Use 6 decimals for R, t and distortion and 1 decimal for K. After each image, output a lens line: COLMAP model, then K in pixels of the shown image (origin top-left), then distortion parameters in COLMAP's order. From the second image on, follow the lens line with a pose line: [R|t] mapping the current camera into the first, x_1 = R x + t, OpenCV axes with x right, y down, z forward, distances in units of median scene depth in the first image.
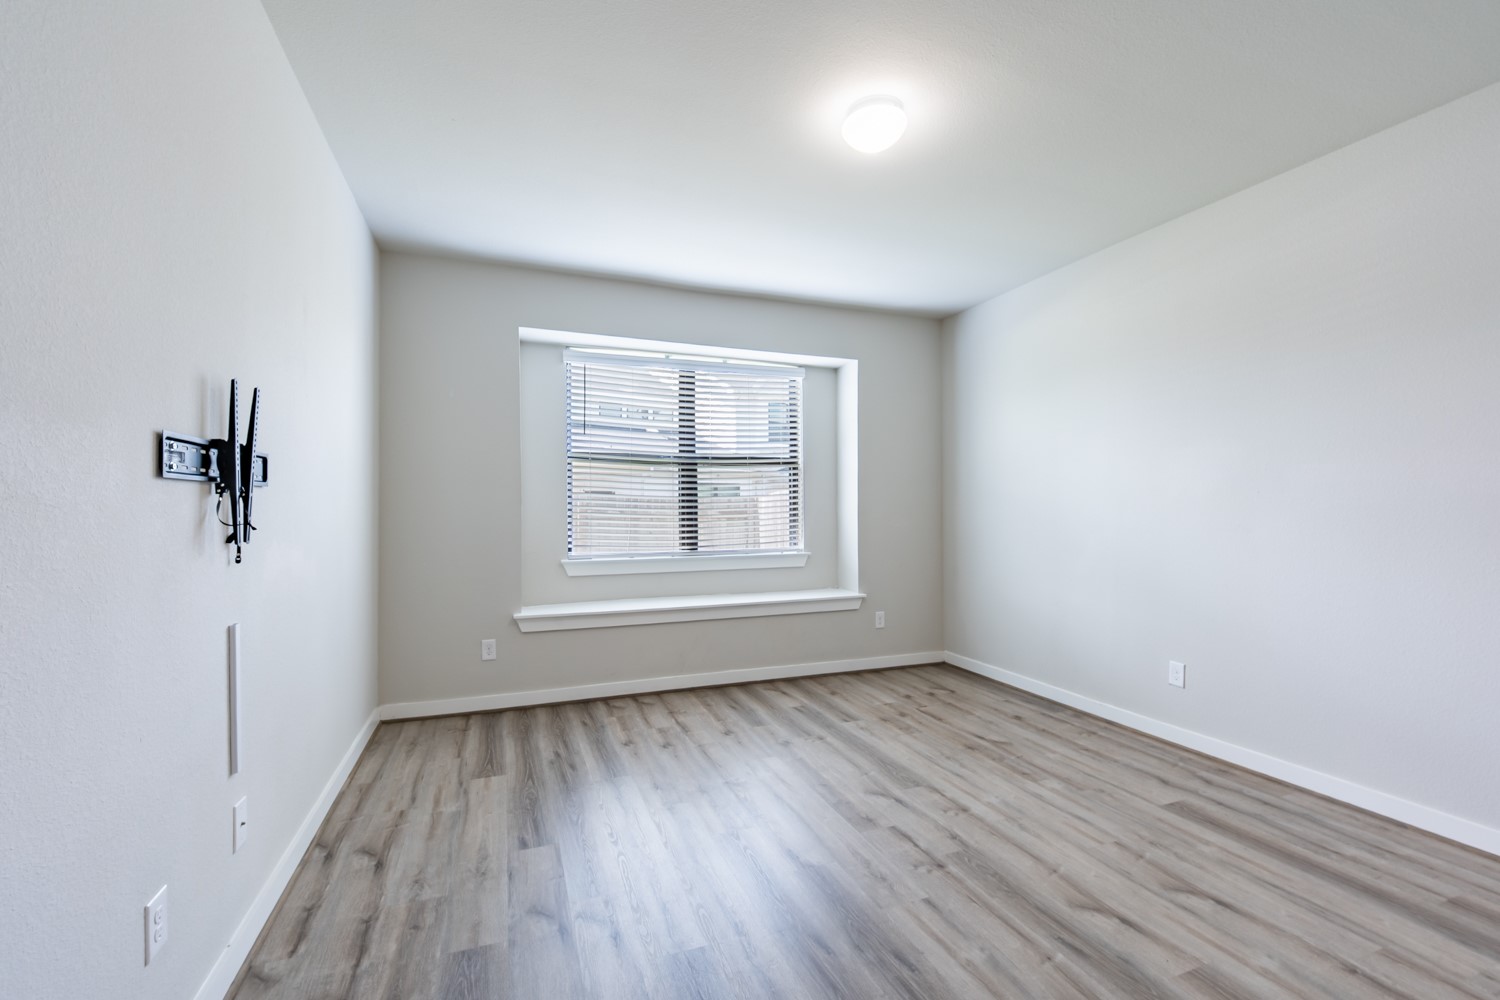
lens RADIAL K [[631.9, 0, 754.4], [0, 631.9, 504.9], [0, 0, 1]] dist [0.023287, -0.024977]
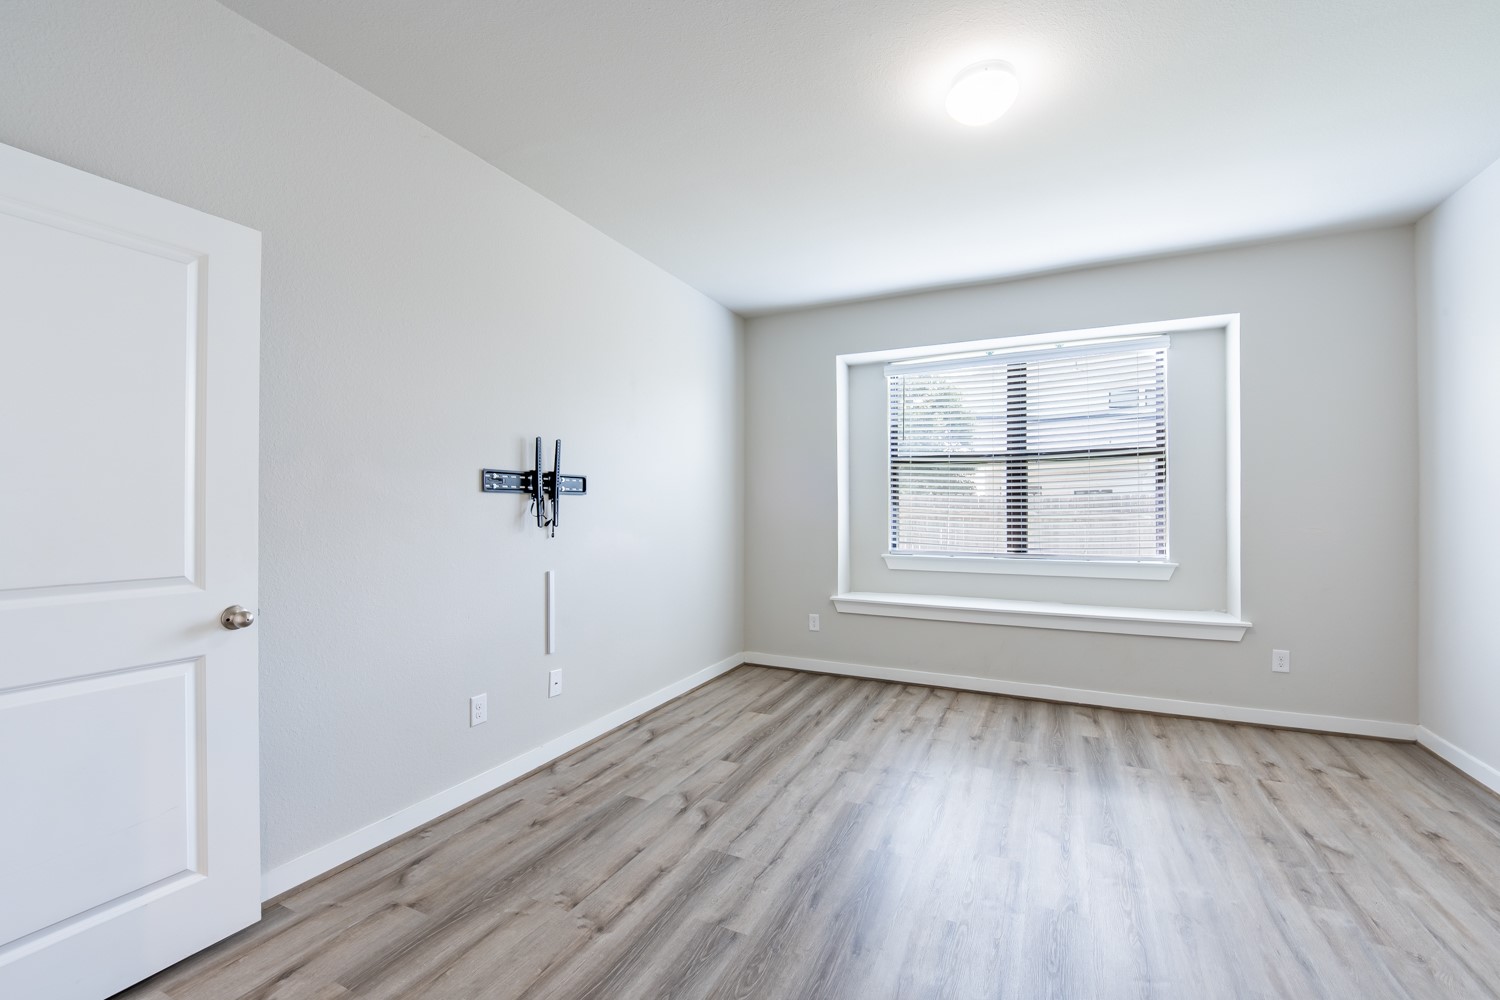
lens RADIAL K [[616.7, 0, 747.6], [0, 616.7, 510.1], [0, 0, 1]] dist [0.019470, -0.022615]
pose [[0.693265, 0.002709, -0.720678, 0.352454], [0.002564, 0.999977, 0.006225, 0.001758], [0.720679, -0.006163, 0.693242, 0.076332]]
